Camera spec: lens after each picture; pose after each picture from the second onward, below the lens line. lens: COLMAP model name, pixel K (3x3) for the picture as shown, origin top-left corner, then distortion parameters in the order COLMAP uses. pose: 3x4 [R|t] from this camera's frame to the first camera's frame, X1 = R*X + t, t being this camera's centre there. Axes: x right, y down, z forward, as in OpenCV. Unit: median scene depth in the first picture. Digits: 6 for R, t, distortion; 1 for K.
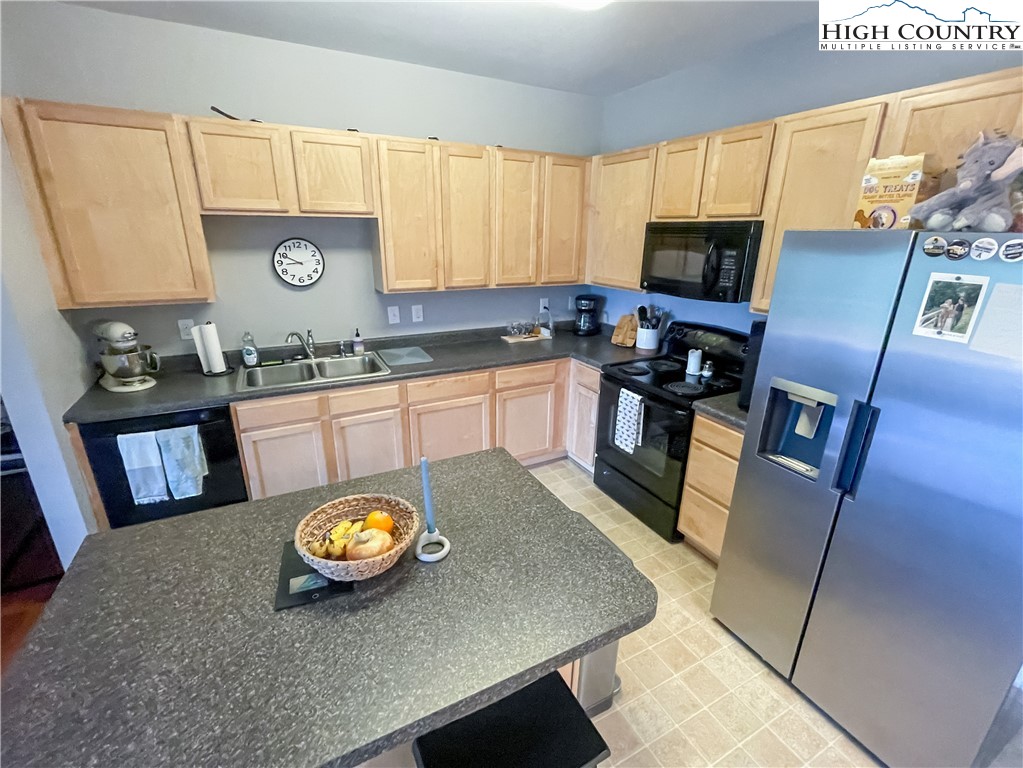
lens RADIAL K [[457.1, 0, 514.3], [0, 457.1, 383.3], [0, 0, 1]] dist [-0.000924, -0.000073]
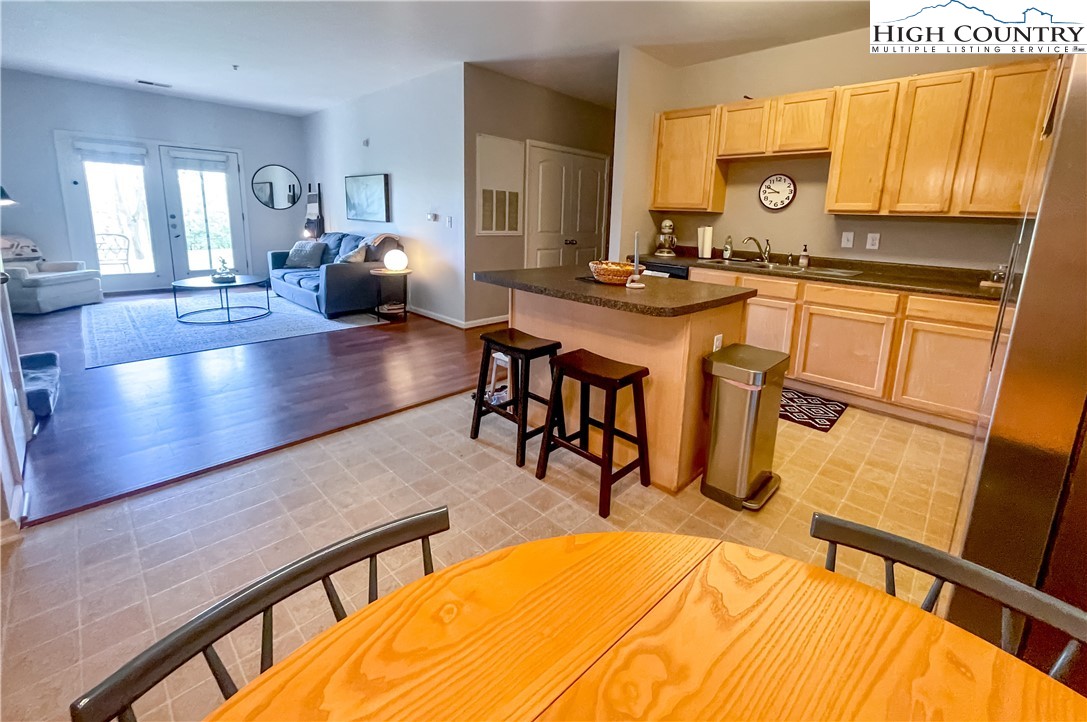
lens RADIAL K [[477.0, 0, 542.5], [0, 477.0, 317.2], [0, 0, 1]] dist [-0.000304, 0.000140]
pose [[0.286959, 0.185110, -0.939888, 0.773101], [-0.343792, 0.935690, 0.079319, 0.226851], [0.894126, 0.300365, 0.332144, -0.001403]]
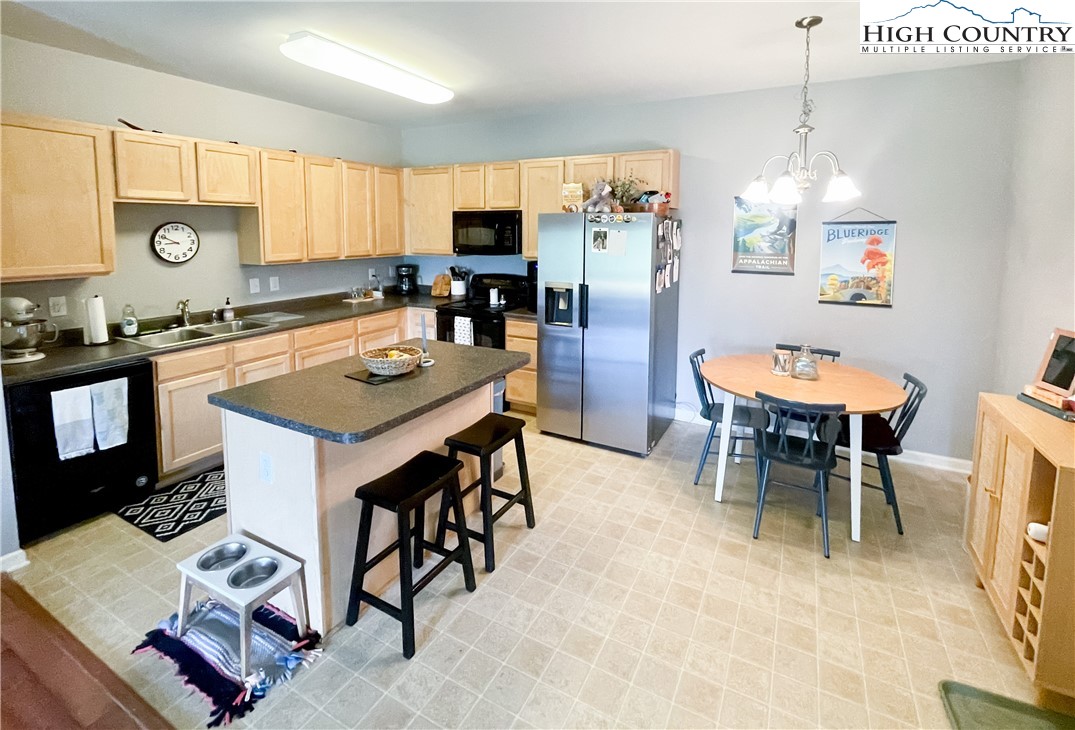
lens RADIAL K [[493.4, 0, 542.5], [0, 493.4, 272.3], [0, 0, 1]] dist [-0.000117, 0.000042]
pose [[0.830628, -0.062147, 0.553349, -0.410956], [0.184491, 0.968337, -0.168184, 0.194433], [-0.525376, 0.241786, 0.815794, -0.498647]]
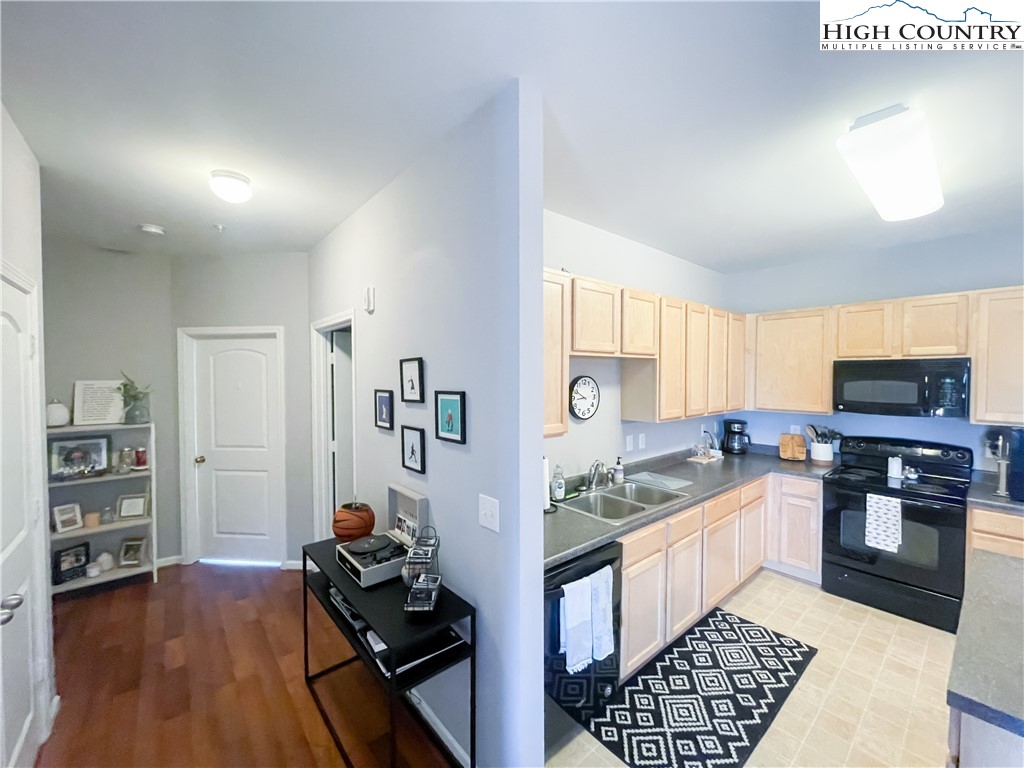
lens RADIAL K [[411.5, 0, 512.0], [0, 411.5, 384.0], [0, 0, 1]] dist [-0.002778, 0.000293]
pose [[0.975715, -0.019638, 0.218162, -0.880620], [0.082870, 0.955039, -0.284662, -0.033683], [-0.202763, 0.295828, 0.933474, 0.120148]]
